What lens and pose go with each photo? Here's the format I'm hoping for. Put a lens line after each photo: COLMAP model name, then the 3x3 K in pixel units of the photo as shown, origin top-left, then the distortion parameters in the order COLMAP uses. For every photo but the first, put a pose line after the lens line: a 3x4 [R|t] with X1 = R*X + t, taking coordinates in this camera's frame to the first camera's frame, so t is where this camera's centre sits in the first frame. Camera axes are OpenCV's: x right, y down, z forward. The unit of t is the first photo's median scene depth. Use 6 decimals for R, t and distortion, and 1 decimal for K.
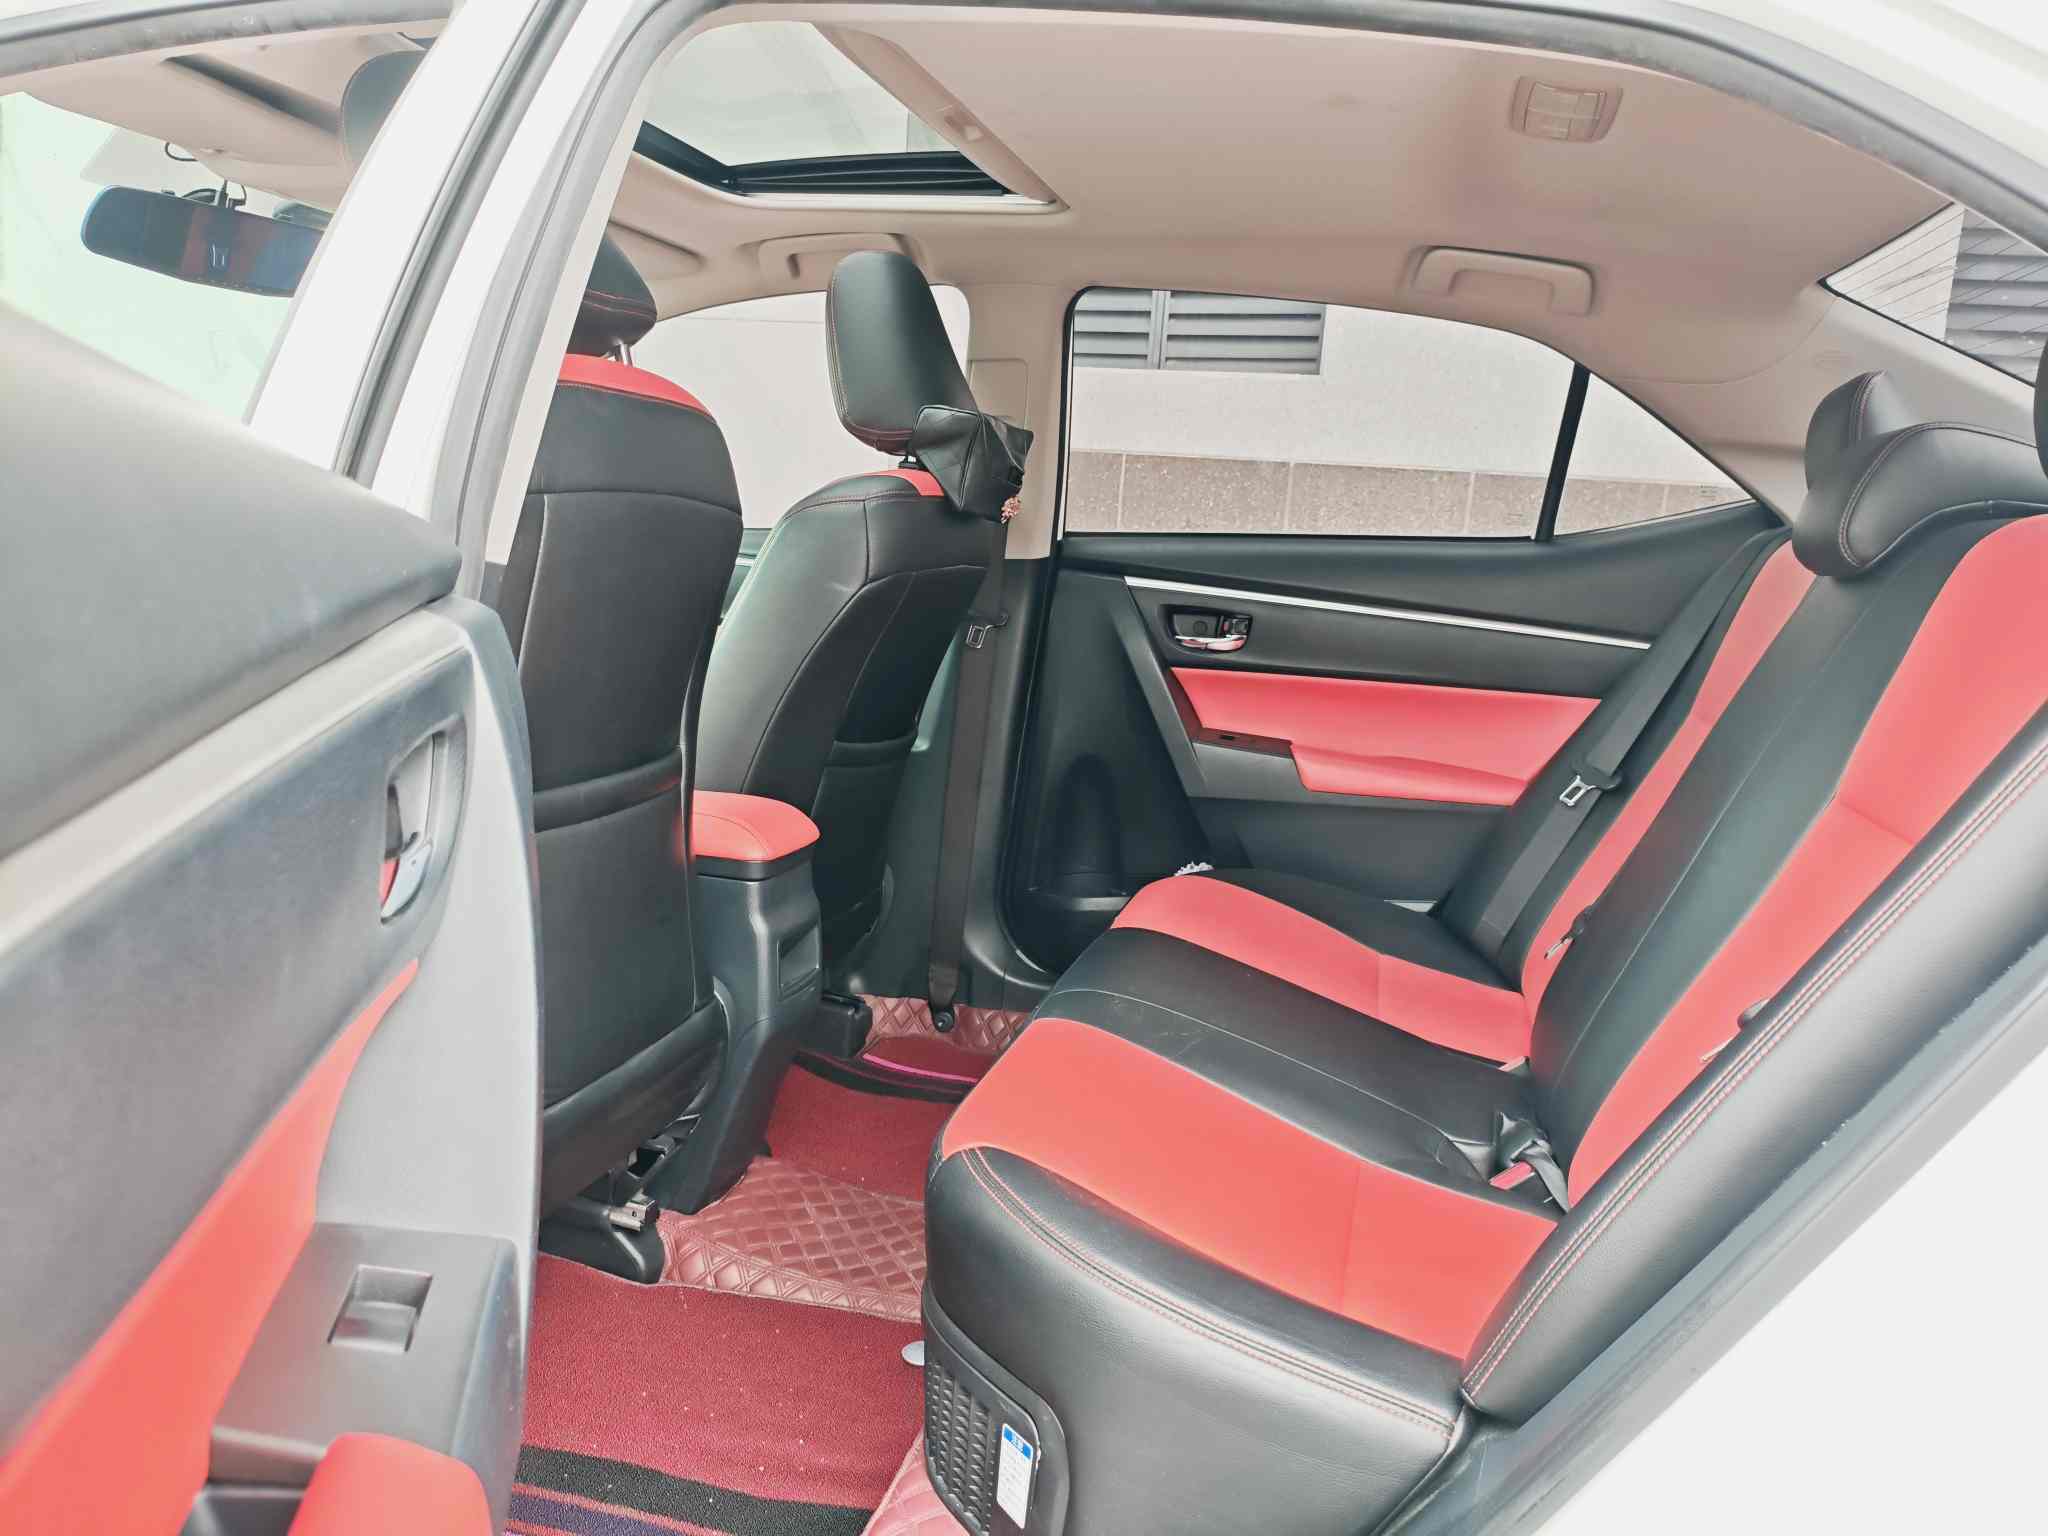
lens RADIAL K [[1575.9, 0, 1016.5], [0, 1575.9, 761.1], [0, 0, 1]] dist [0.093975, -0.204971]
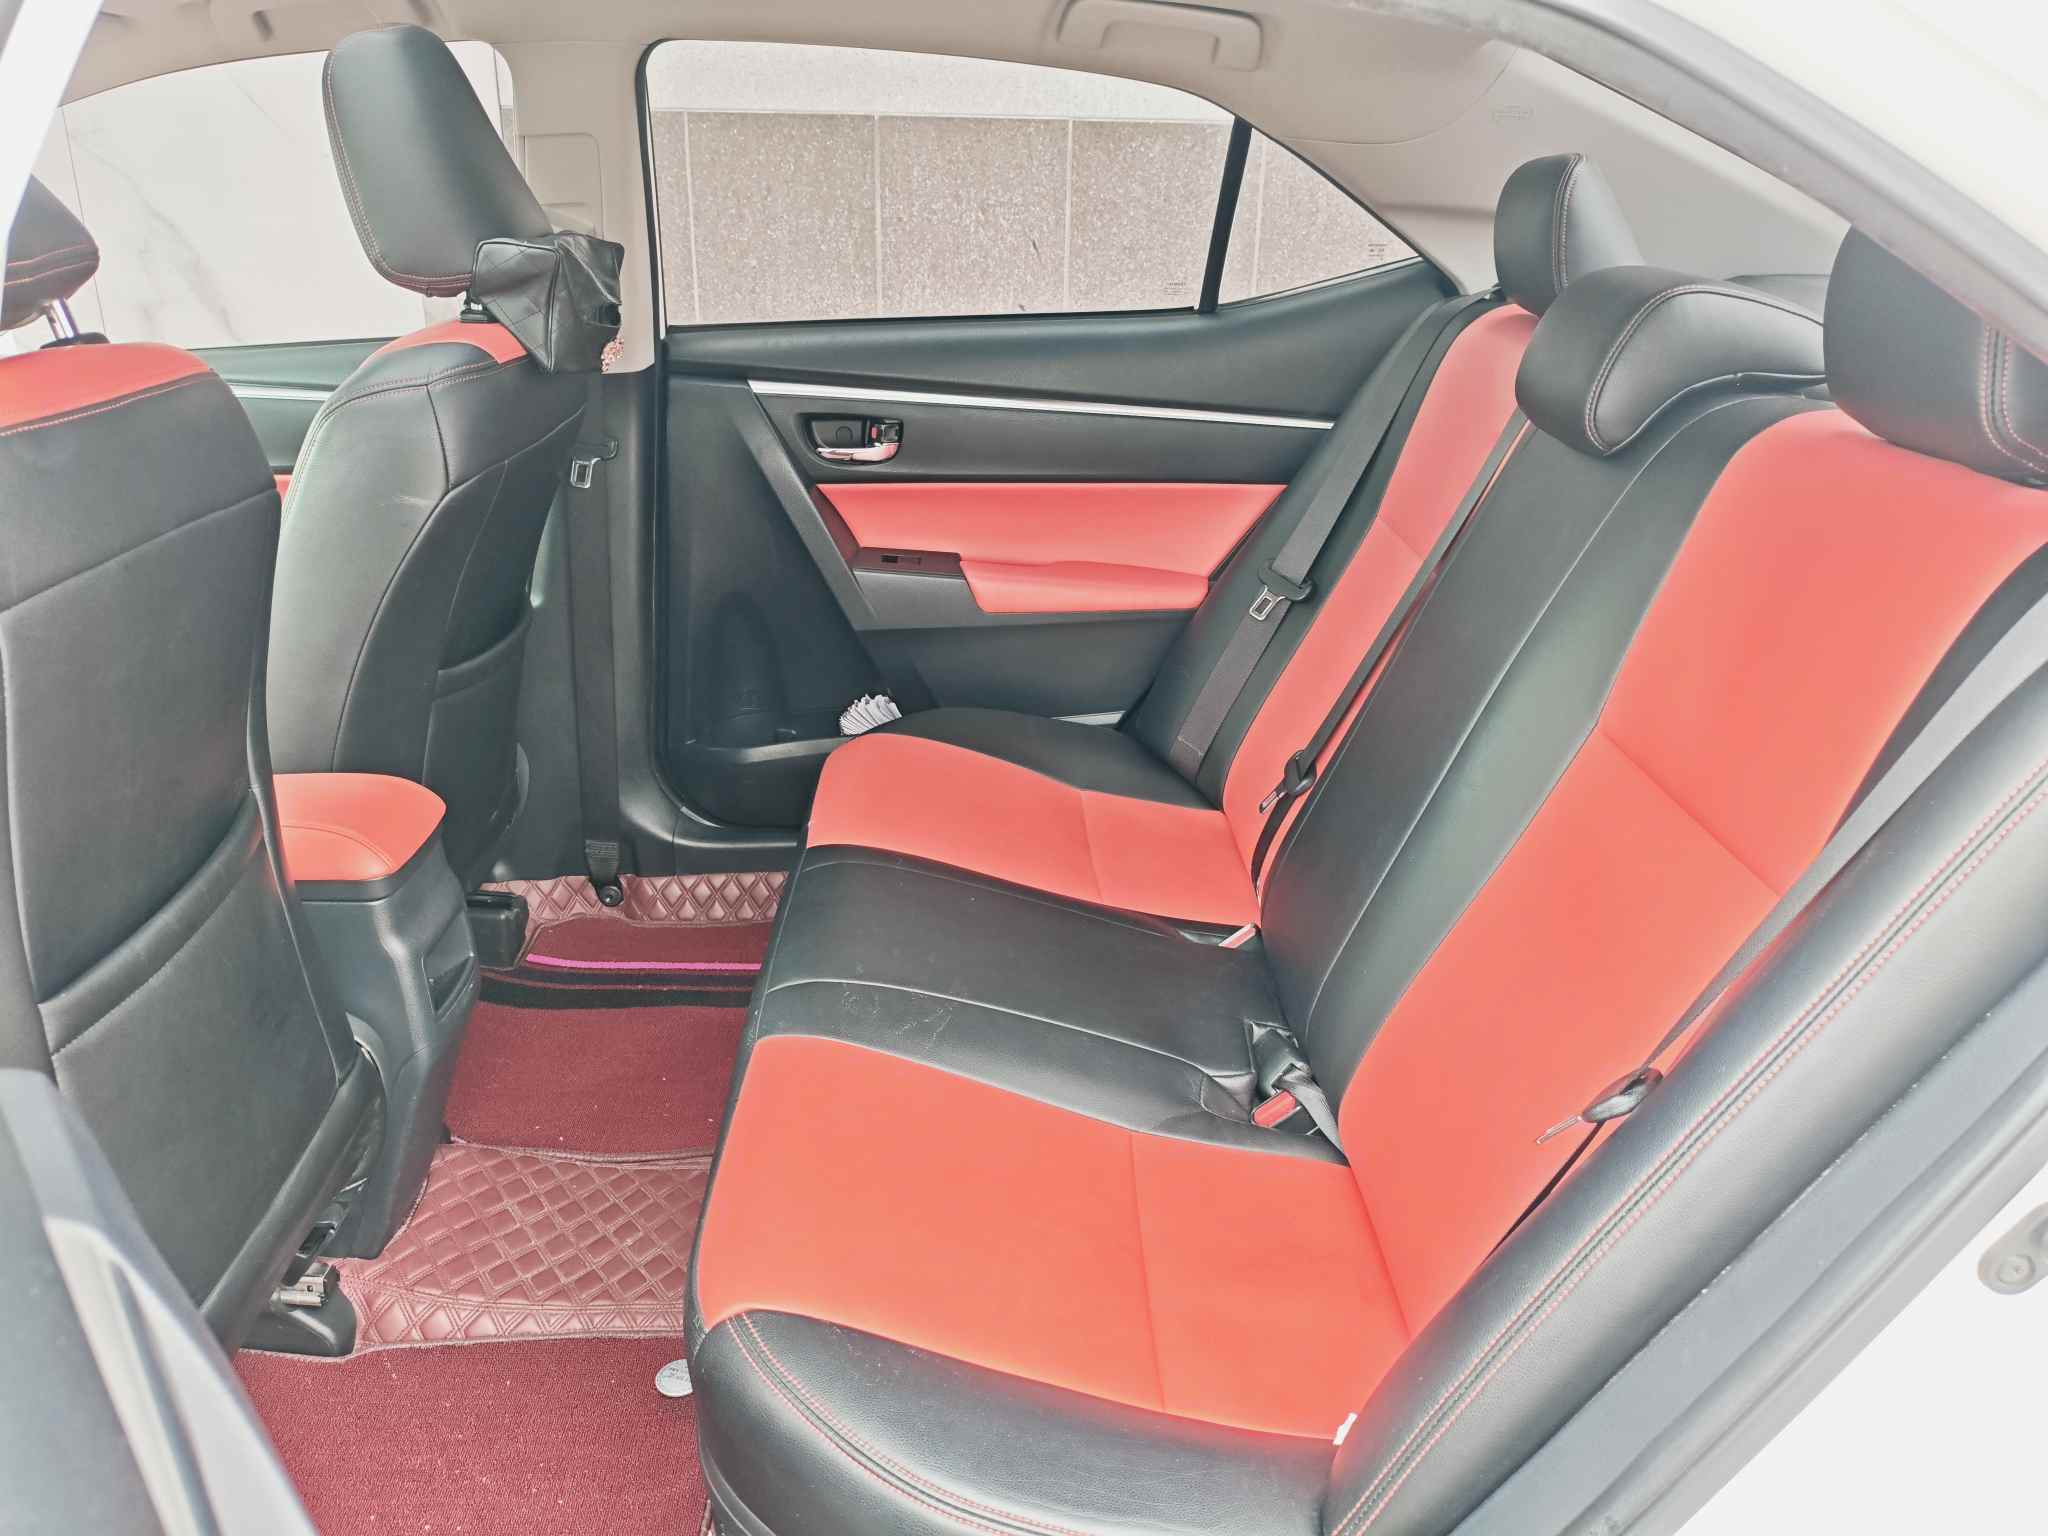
lens RADIAL K [[1575.9, 0, 1016.5], [0, 1575.9, 761.1], [0, 0, 1]] dist [0.093975, -0.204971]
pose [[0.962378, -0.150860, 0.225985, -0.018982], [0.090869, 0.962512, 0.255564, -0.141679], [-0.256068, -0.225414, 0.940009, 0.125063]]
